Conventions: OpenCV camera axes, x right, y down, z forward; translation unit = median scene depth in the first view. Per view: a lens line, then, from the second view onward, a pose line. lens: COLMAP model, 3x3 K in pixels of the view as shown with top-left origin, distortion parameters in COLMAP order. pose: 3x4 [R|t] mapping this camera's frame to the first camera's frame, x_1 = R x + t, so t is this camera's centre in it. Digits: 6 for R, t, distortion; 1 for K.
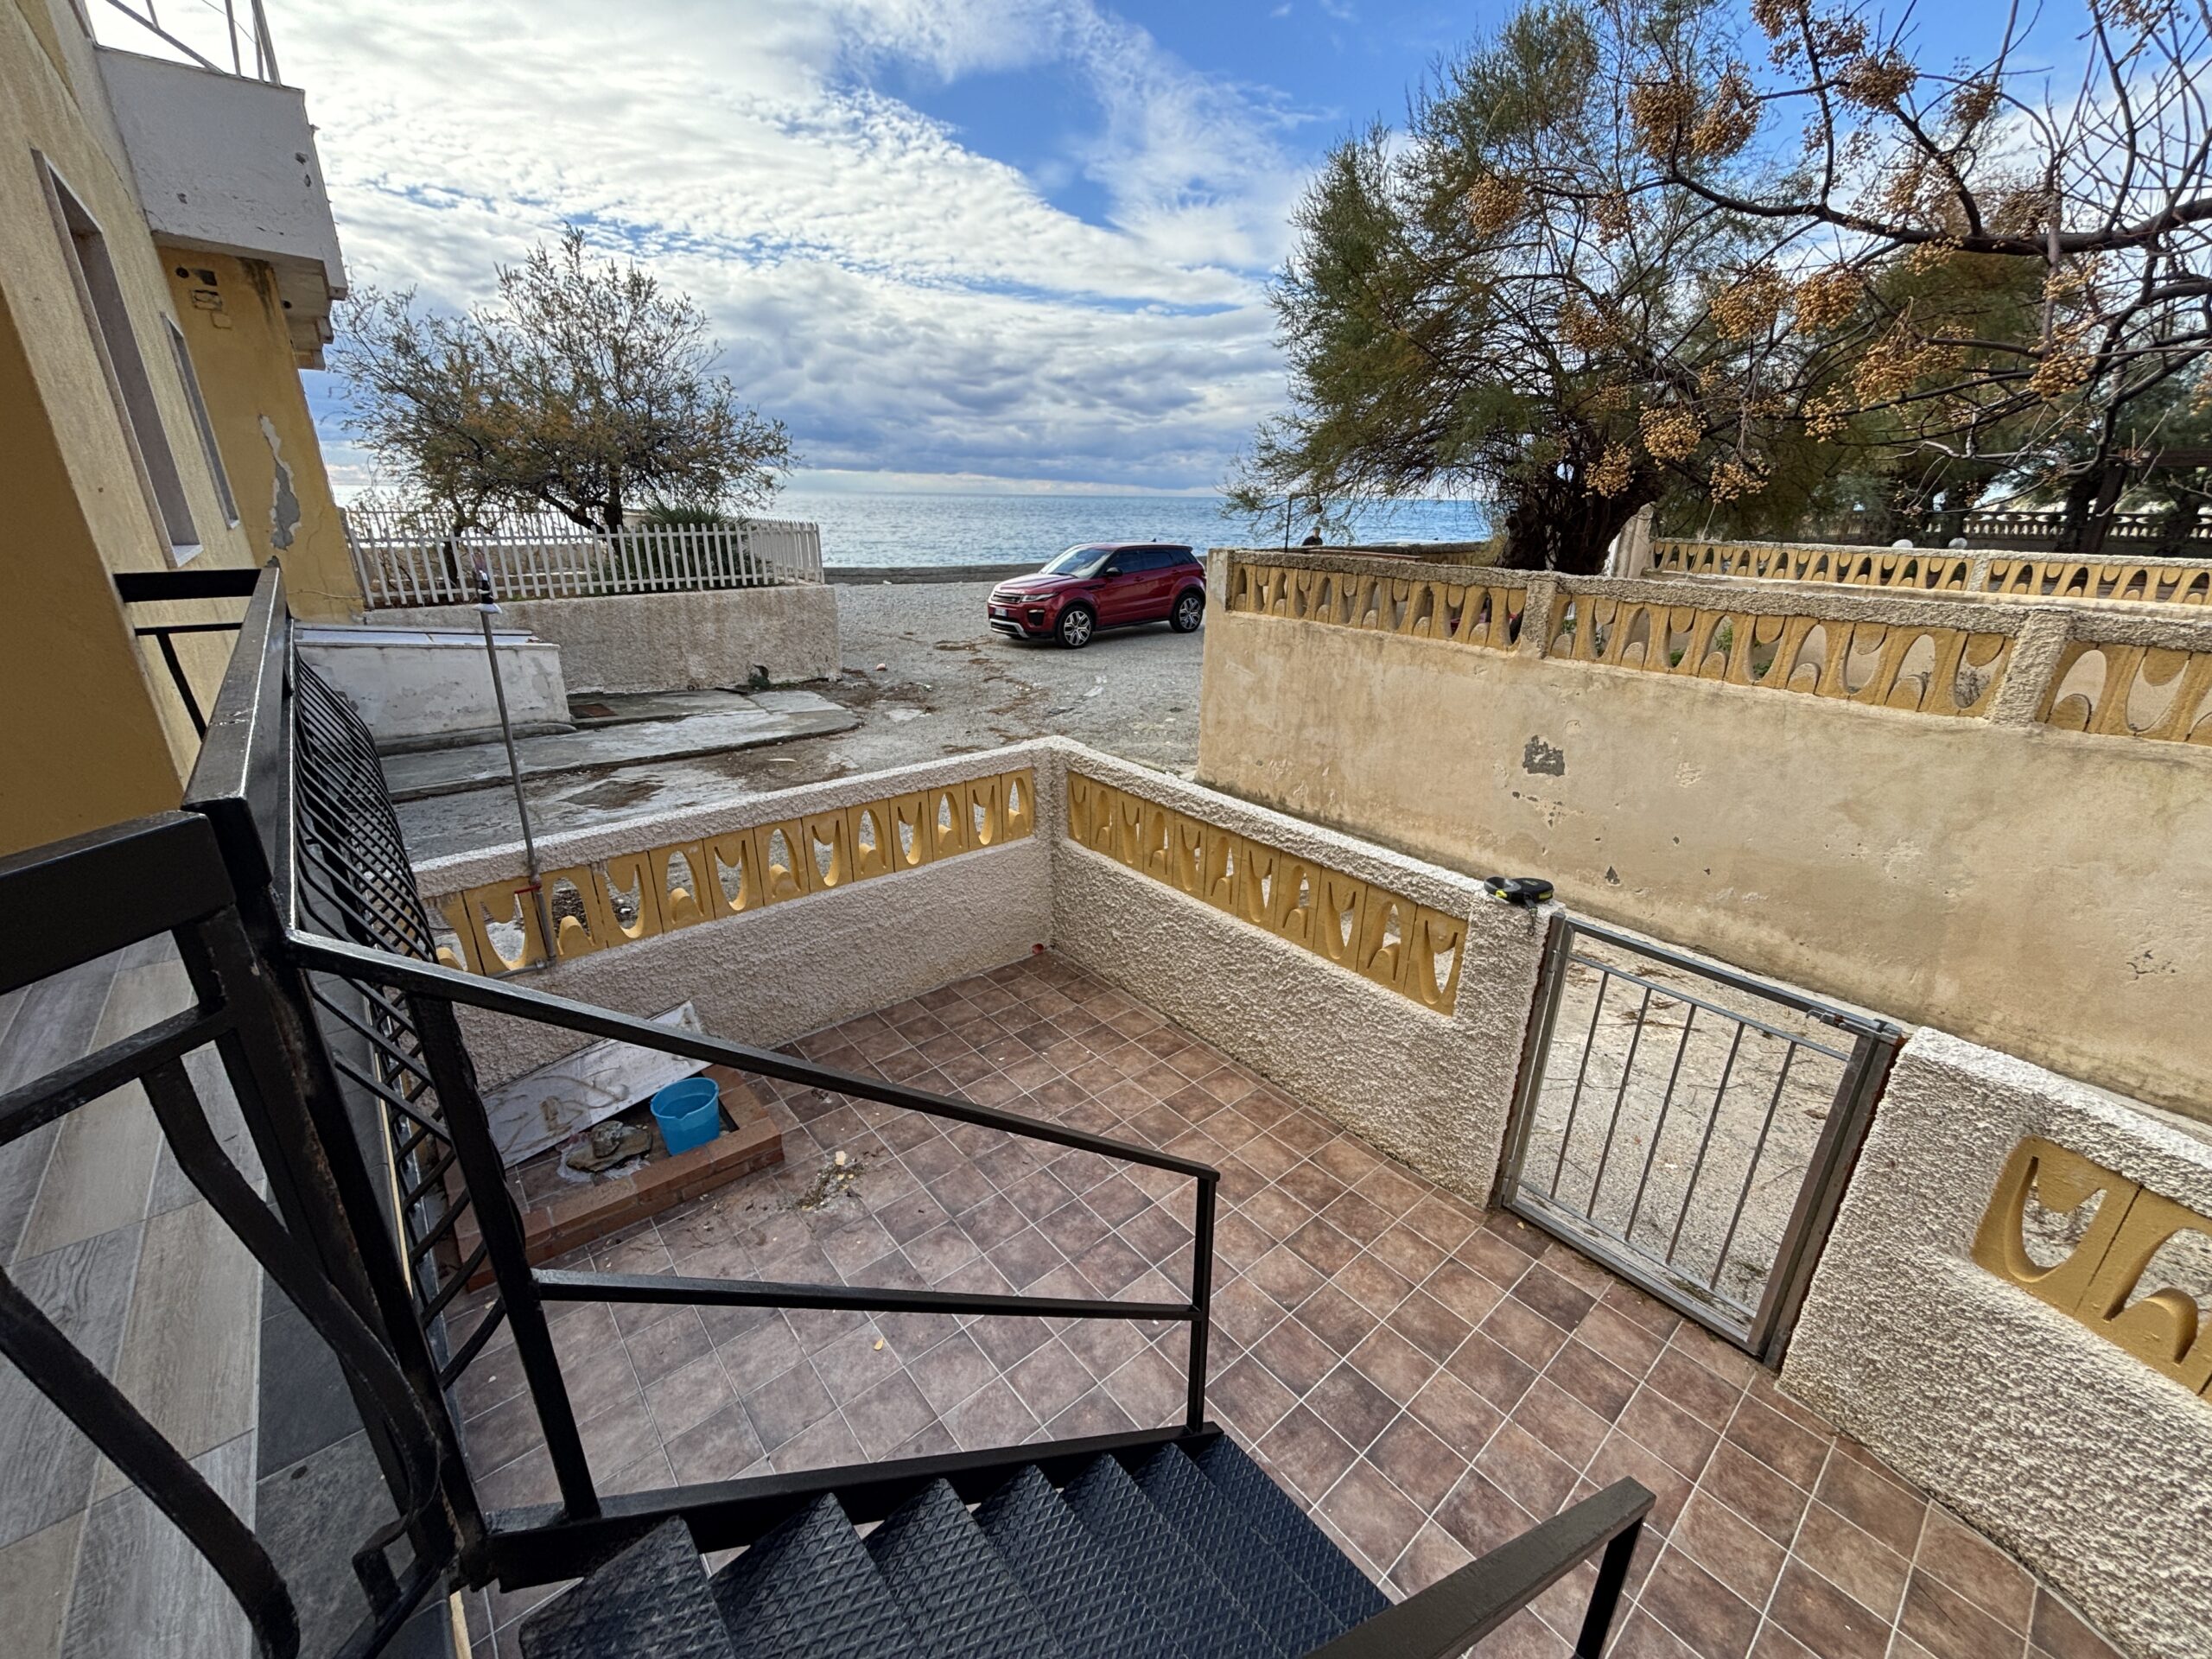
lens RADIAL K [[885.5, 0, 1127.4], [0, 885.5, 825.4], [0, 0, 1]] dist [0.001646, -0.000293]
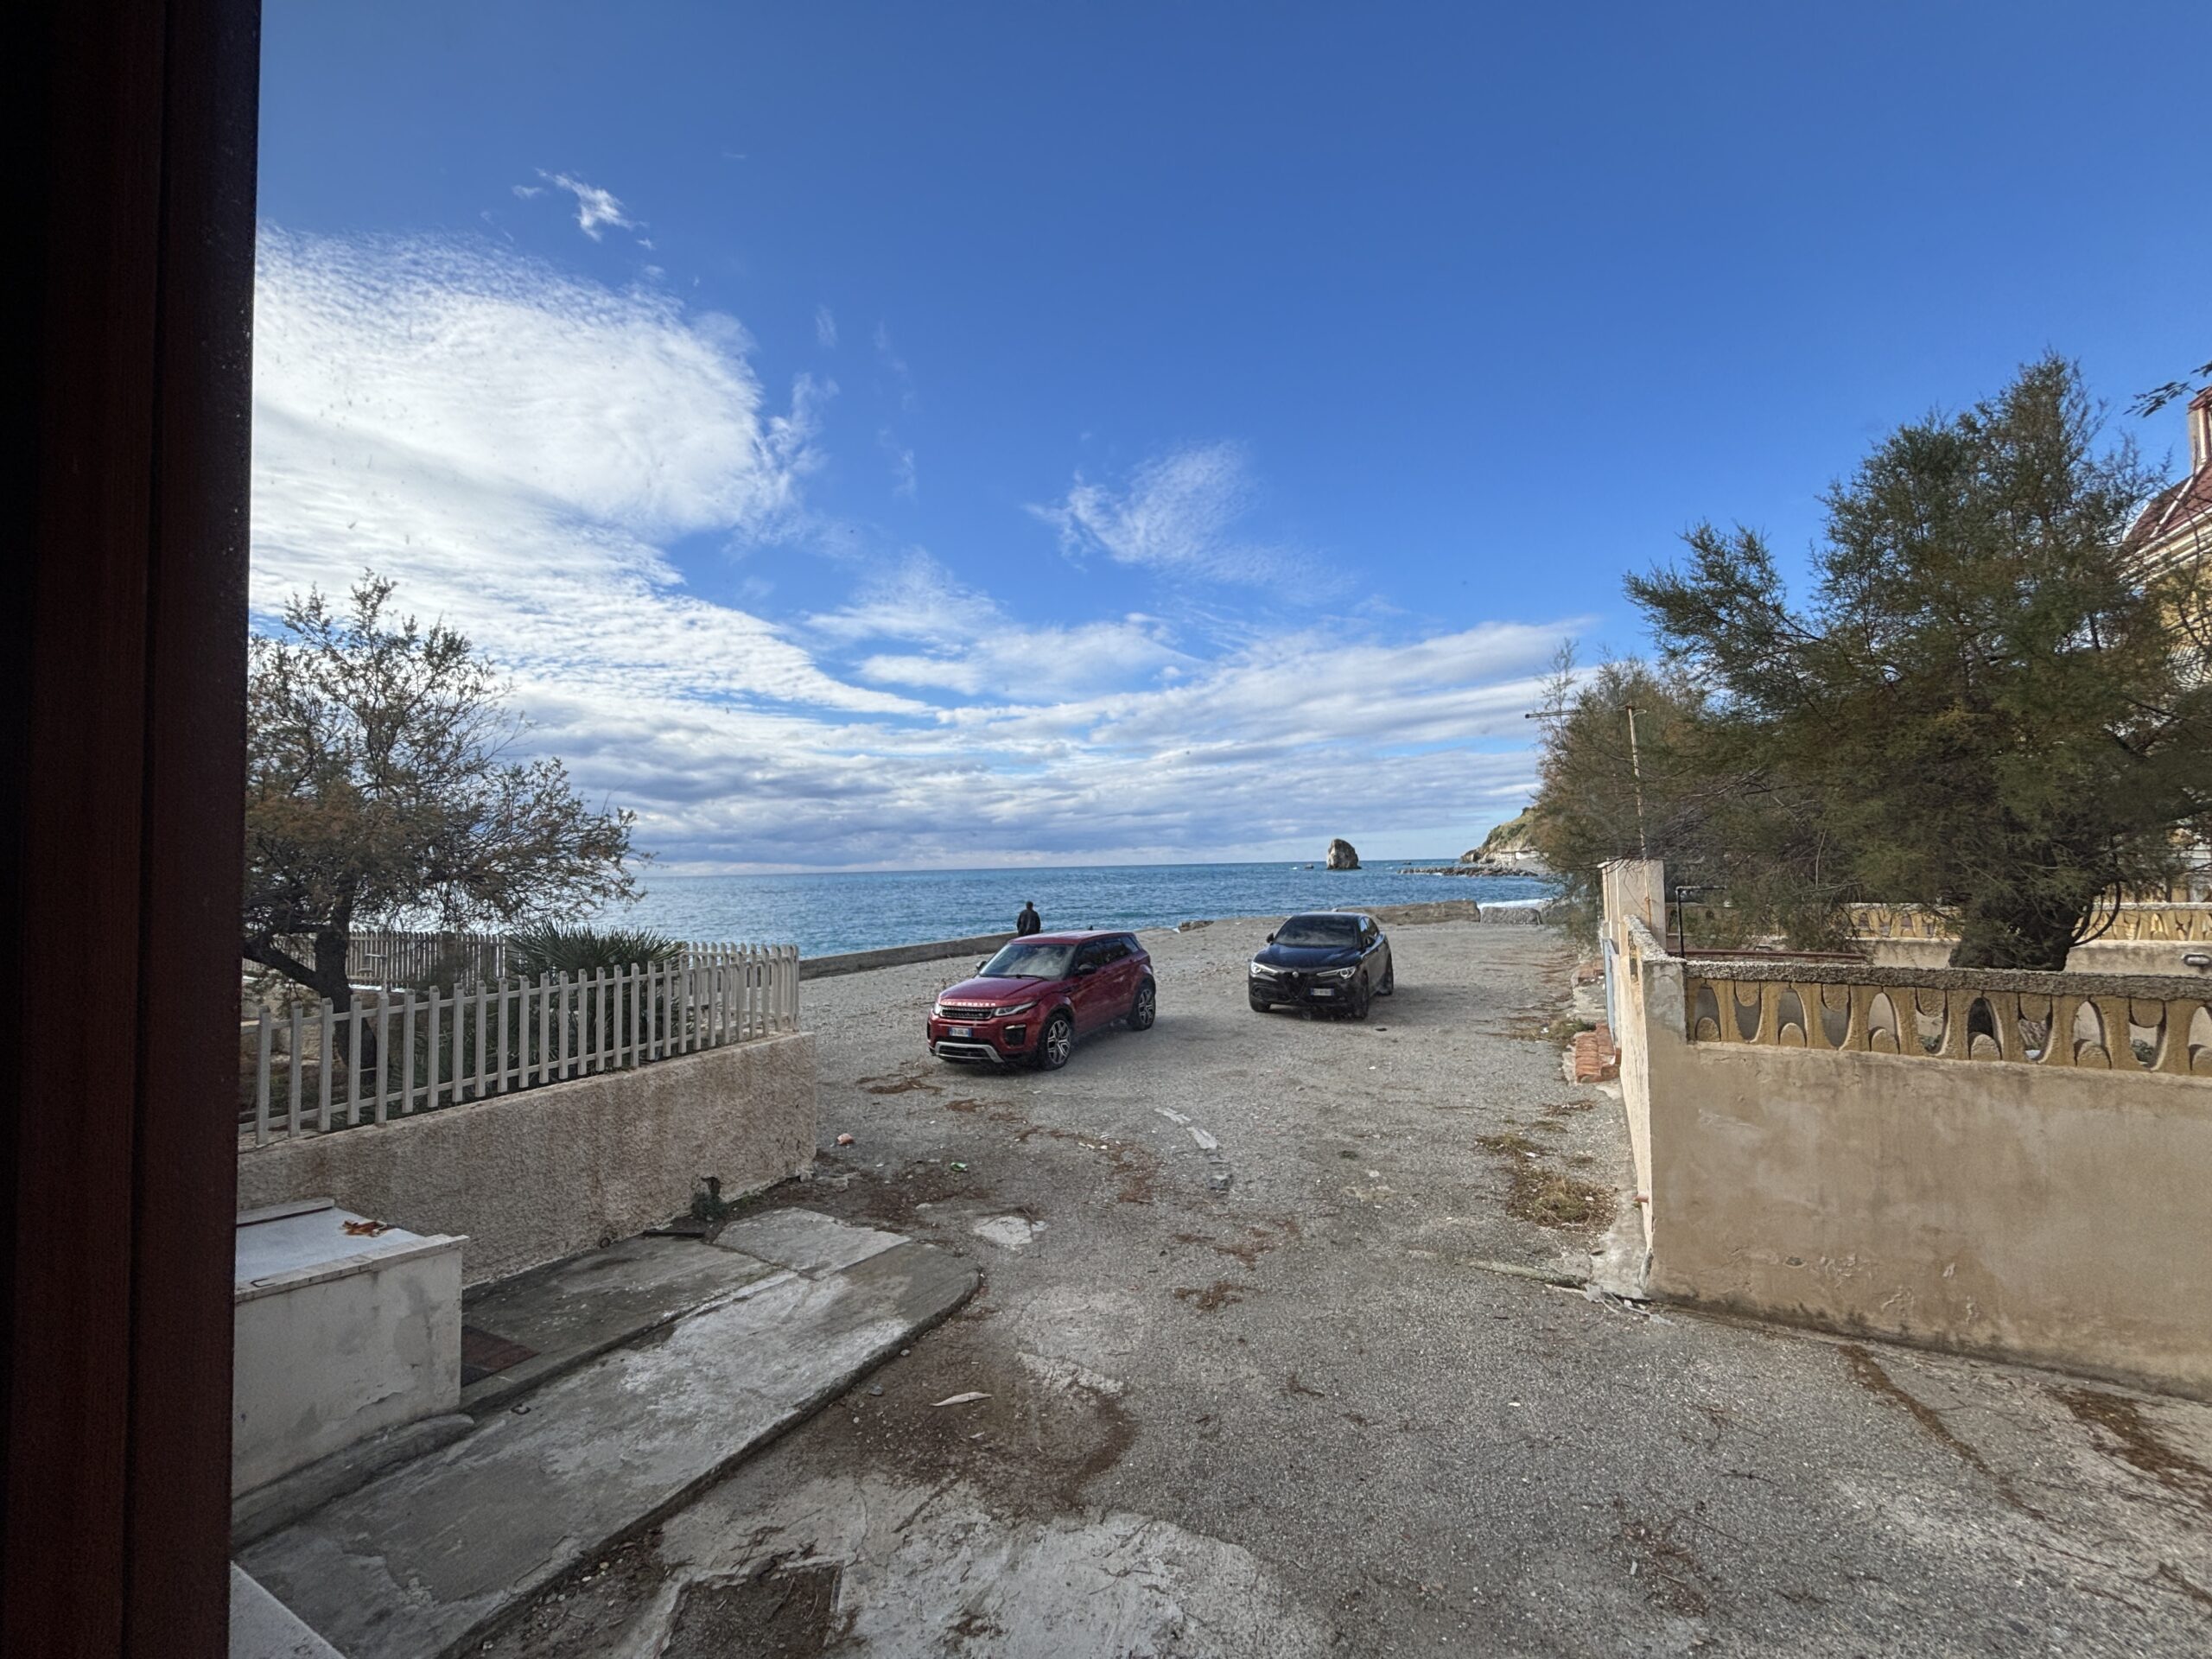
lens RADIAL K [[885.5, 0, 1132.0], [0, 885.5, 830.4], [0, 0, 1]] dist [0.001646, -0.000293]
pose [[0.935266, -0.020687, 0.353341, -0.422388], [0.157067, 0.918872, -0.361946, -0.158043], [-0.317188, 0.394014, 0.862638, 0.337658]]
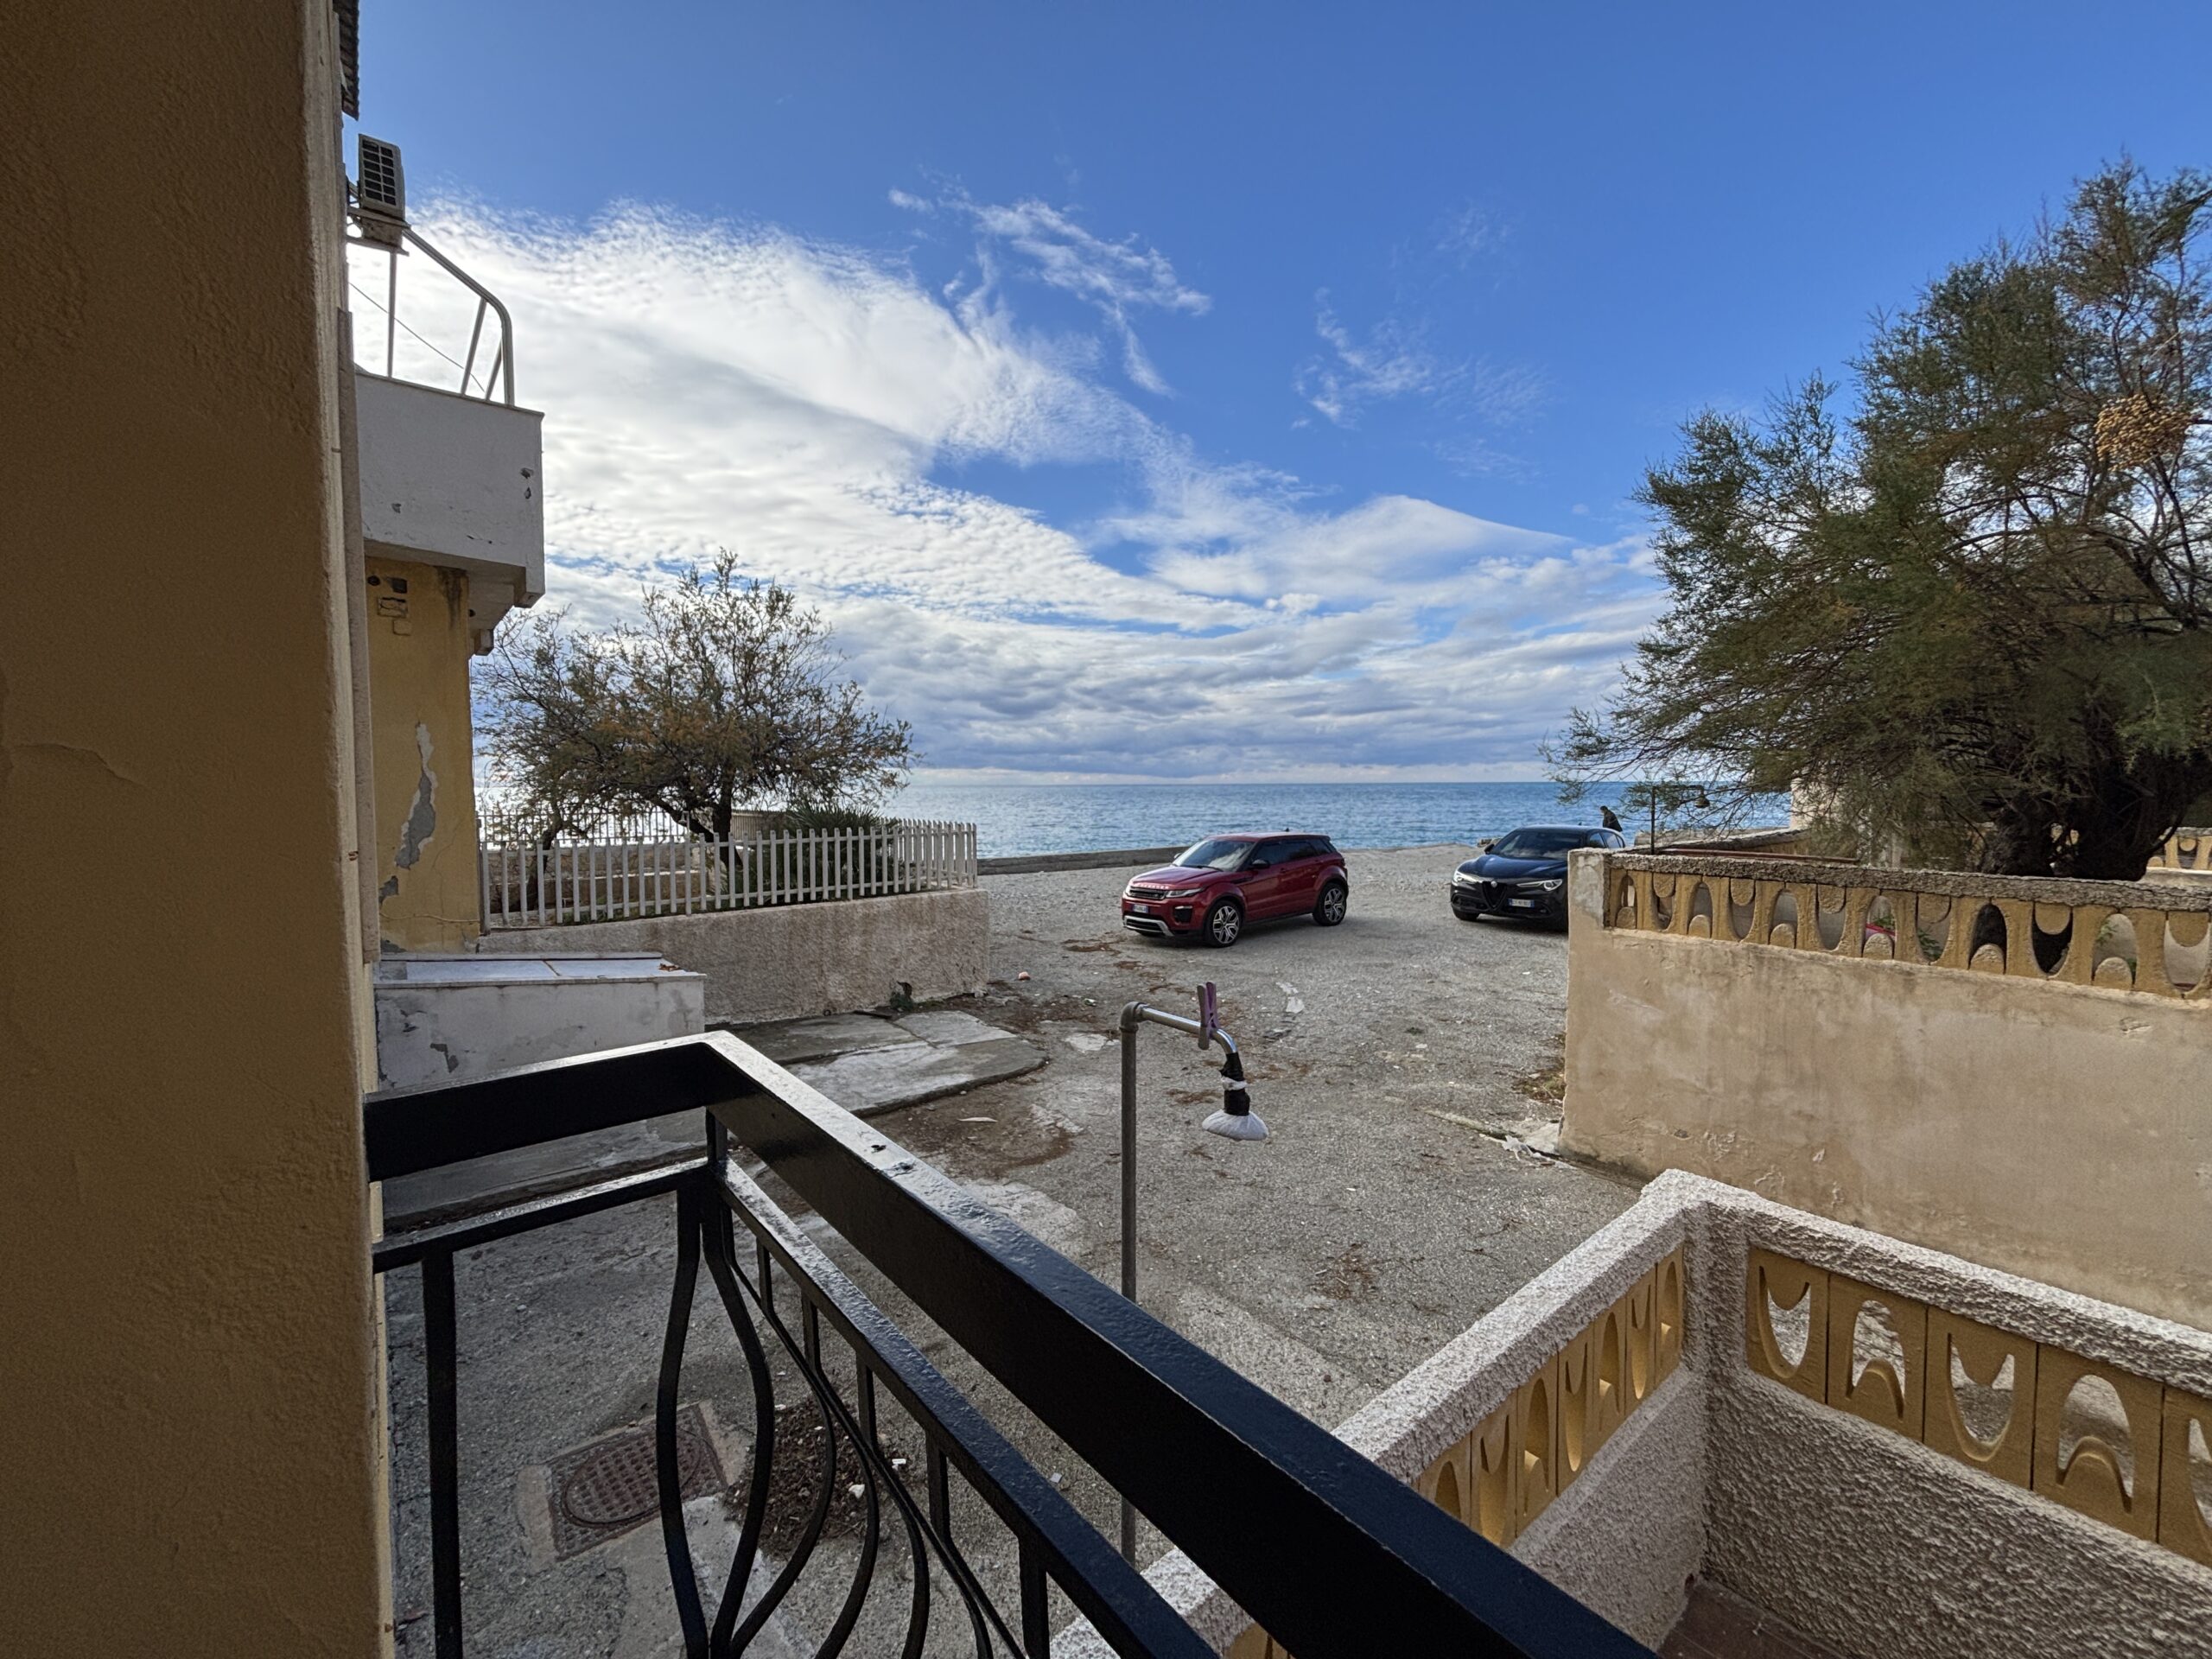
lens RADIAL K [[885.5, 0, 1132.4], [0, 885.5, 862.1], [0, 0, 1]] dist [0.001646, -0.000293]
pose [[0.999724, -0.016552, -0.016658, -0.212478], [0.011487, 0.963388, -0.267866, -0.072122], [0.020481, 0.267601, 0.963312, 0.175859]]
